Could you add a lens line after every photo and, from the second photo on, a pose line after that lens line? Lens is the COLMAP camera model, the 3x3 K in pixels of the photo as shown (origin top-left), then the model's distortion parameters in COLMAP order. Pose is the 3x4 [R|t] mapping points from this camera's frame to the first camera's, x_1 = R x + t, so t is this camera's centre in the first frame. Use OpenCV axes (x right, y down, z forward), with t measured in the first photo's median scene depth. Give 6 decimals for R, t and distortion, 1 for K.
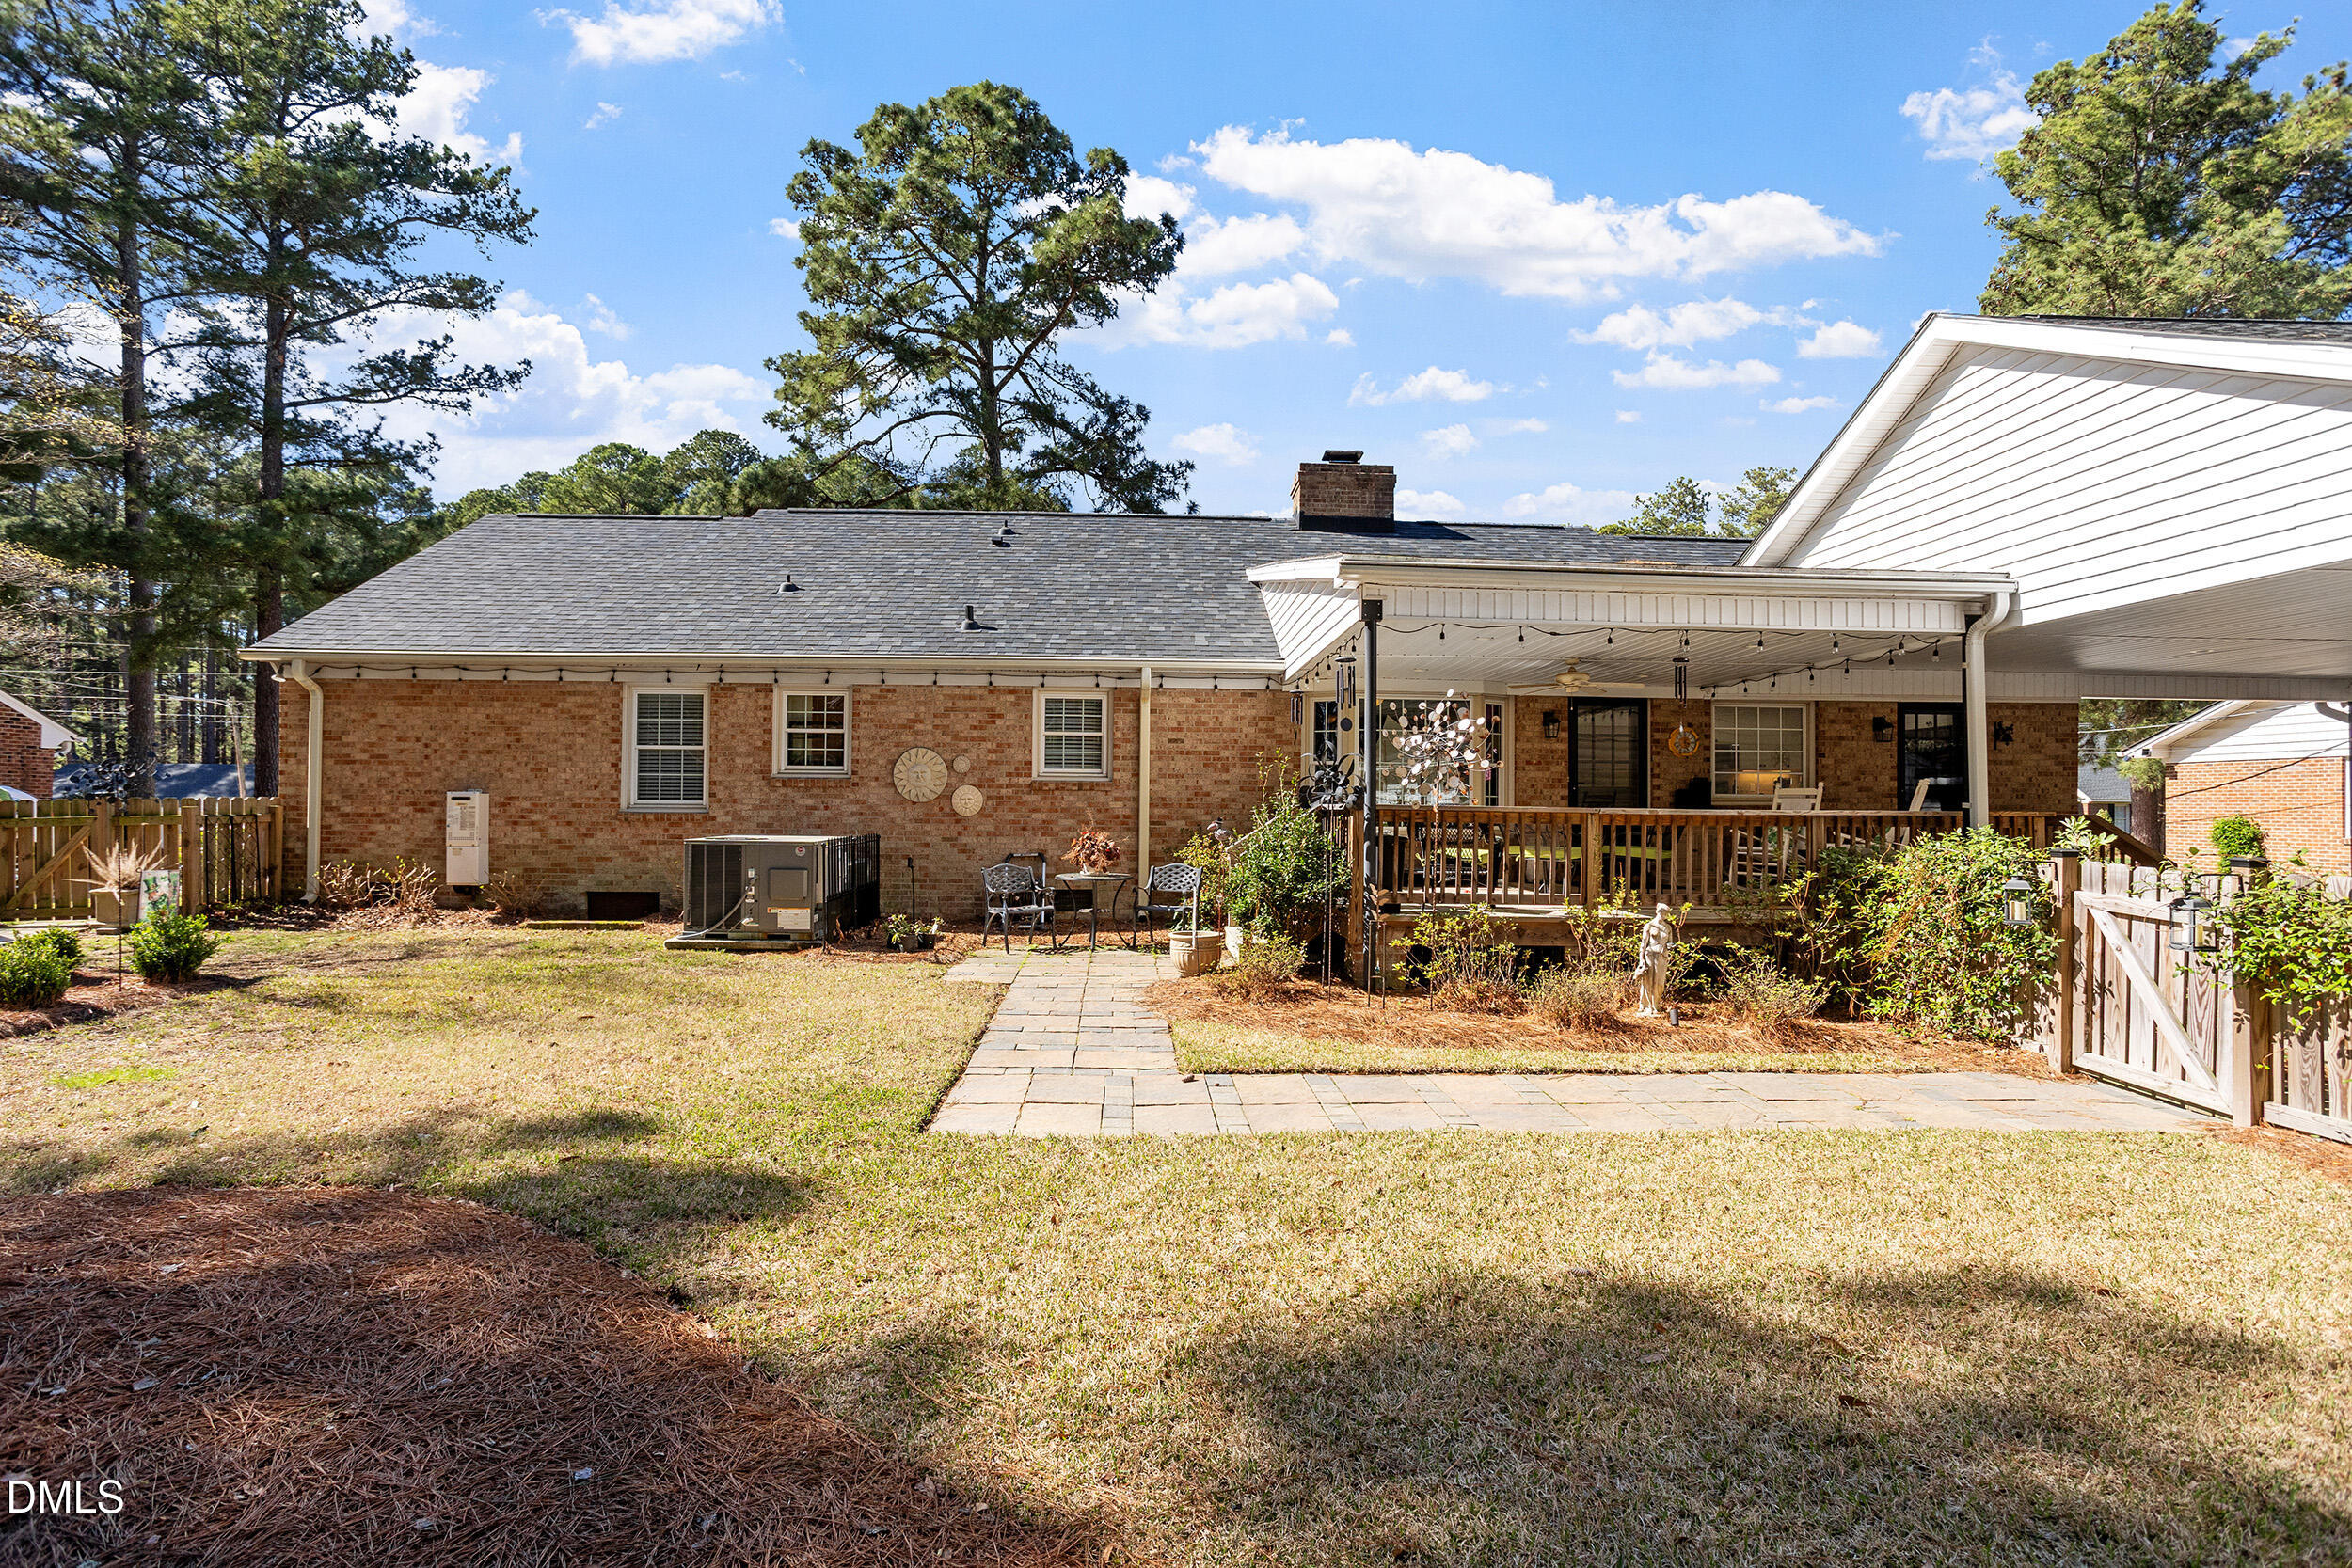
lens RADIAL K [[1164.2, 0, 1181.2], [0, 1164.2, 785.6], [0, 0, 1]] dist [-0.025192, 0.008375]
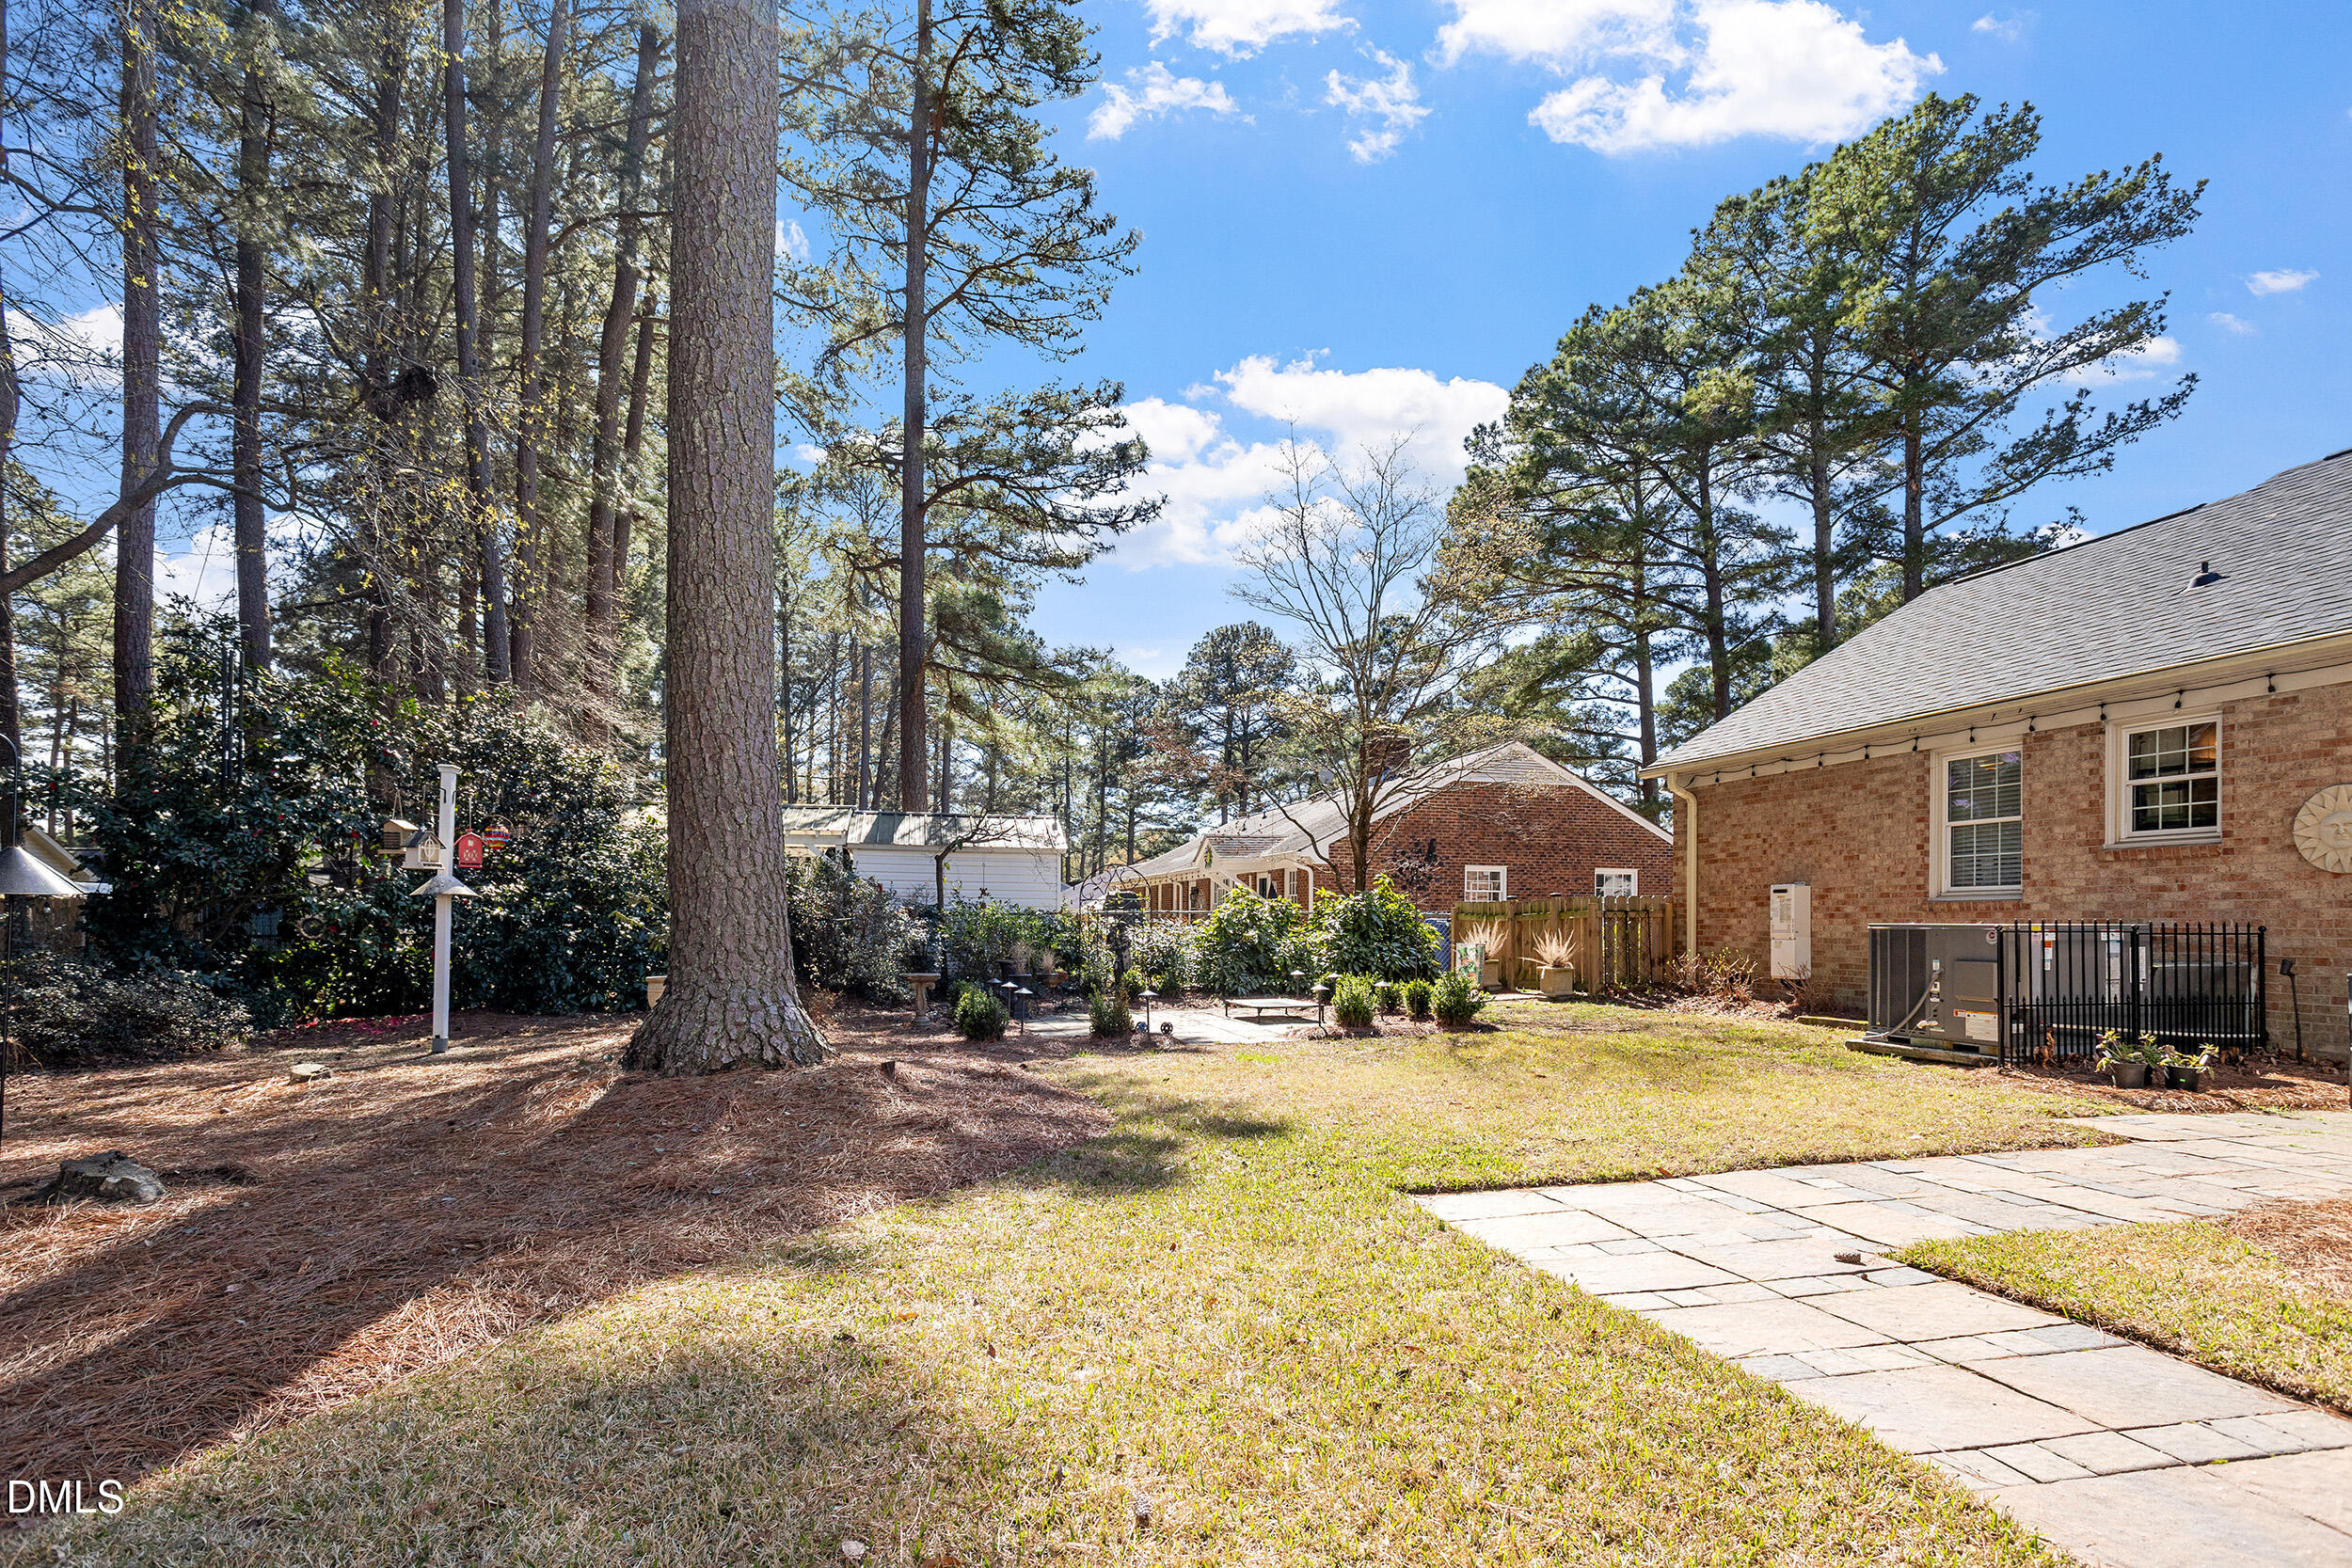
lens RADIAL K [[1164.2, 0, 1139.8], [0, 1164.2, 948.8], [0, 0, 1]] dist [-0.025192, 0.008375]
pose [[0.188319, 0.014440, -0.982002, 0.250503], [0.016920, 0.999696, 0.017945, 0.032910], [0.981962, -0.019995, 0.188017, 0.257172]]
